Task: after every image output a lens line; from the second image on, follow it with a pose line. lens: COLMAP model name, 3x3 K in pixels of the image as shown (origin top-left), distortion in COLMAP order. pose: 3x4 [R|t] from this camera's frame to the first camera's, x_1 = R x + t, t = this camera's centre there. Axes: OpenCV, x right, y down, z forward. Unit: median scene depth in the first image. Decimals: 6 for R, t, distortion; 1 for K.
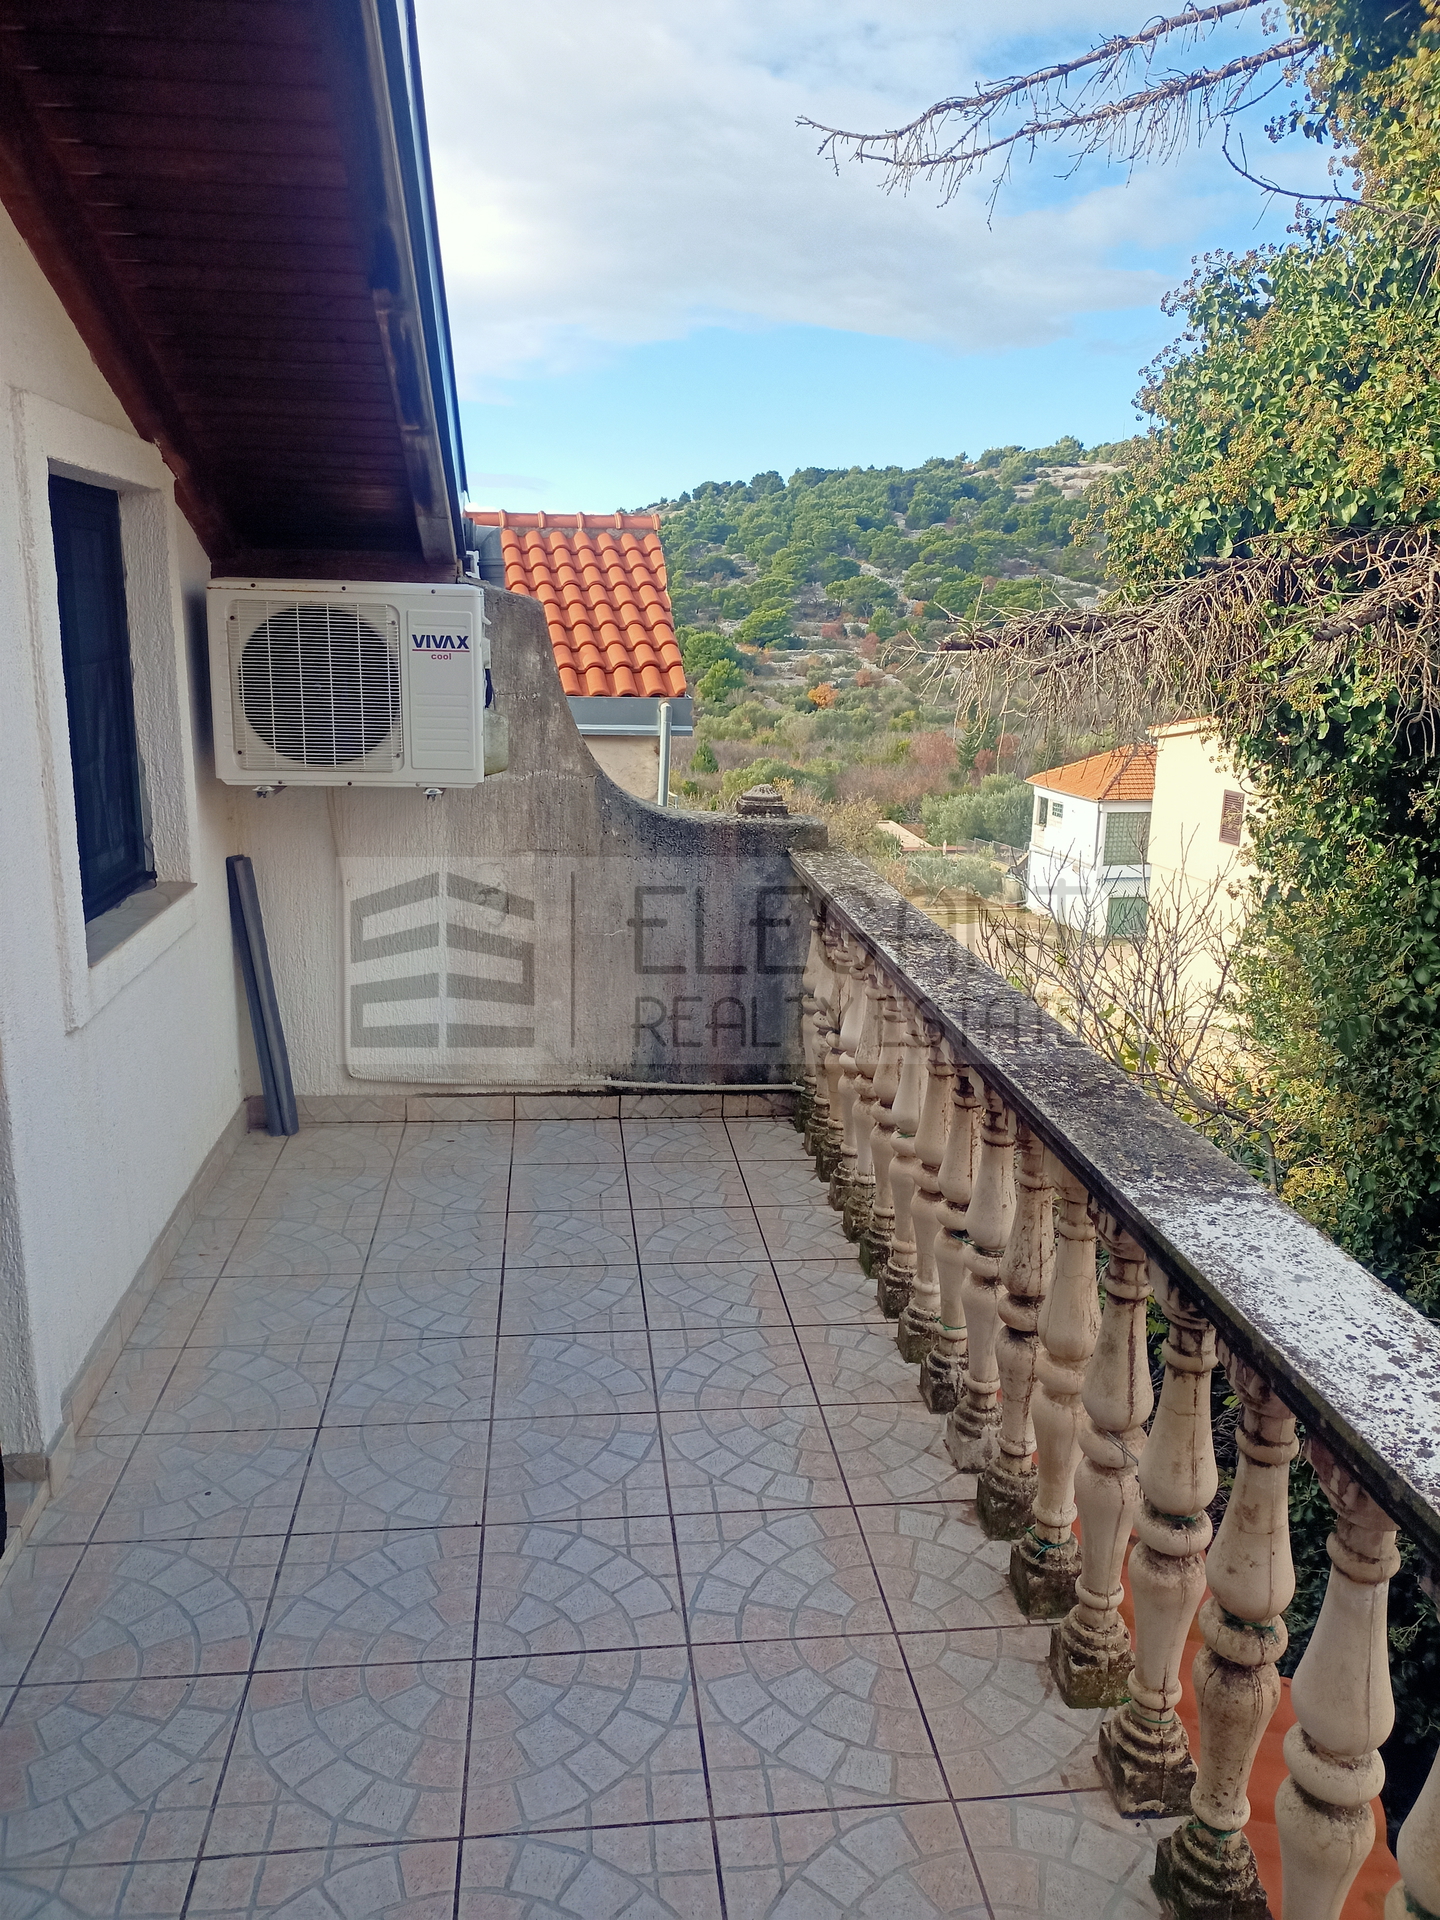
lens RADIAL K [[1426.6, 0, 724.8], [0, 1426.6, 958.3], [0, 0, 1]] dist [0.039939, -0.032125]
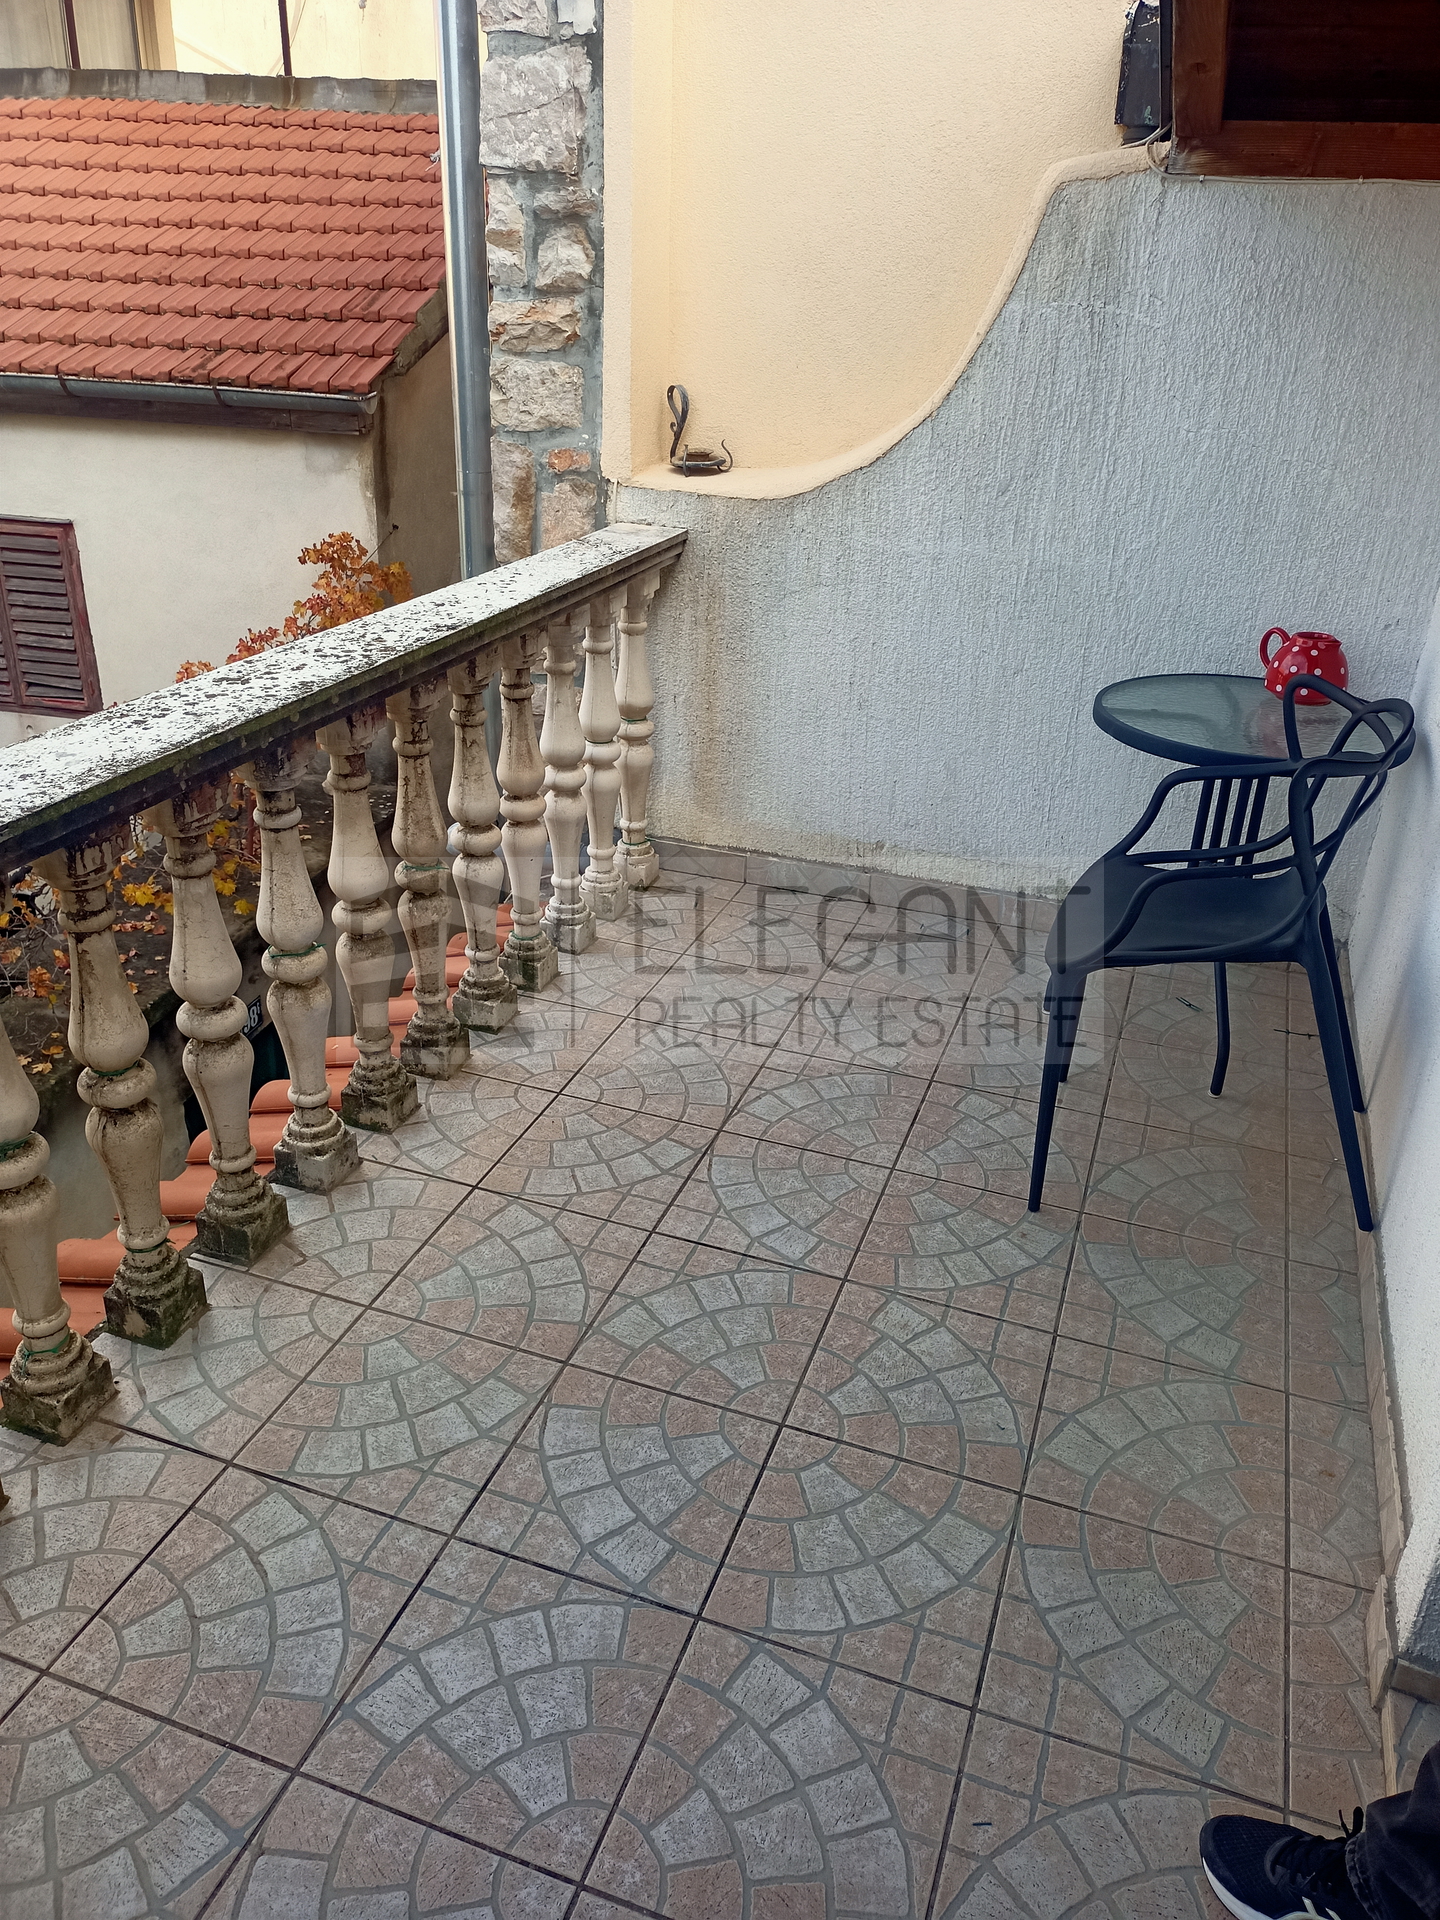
lens RADIAL K [[1426.6, 0, 720.9], [0, 1426.6, 966.2], [0, 0, 1]] dist [0.039939, -0.032125]
pose [[-0.892286, -0.243849, 0.379953, -0.491380], [0.056628, 0.774491, 0.630045, -0.307047], [-0.447906, 0.583696, -0.677259, 1.529090]]
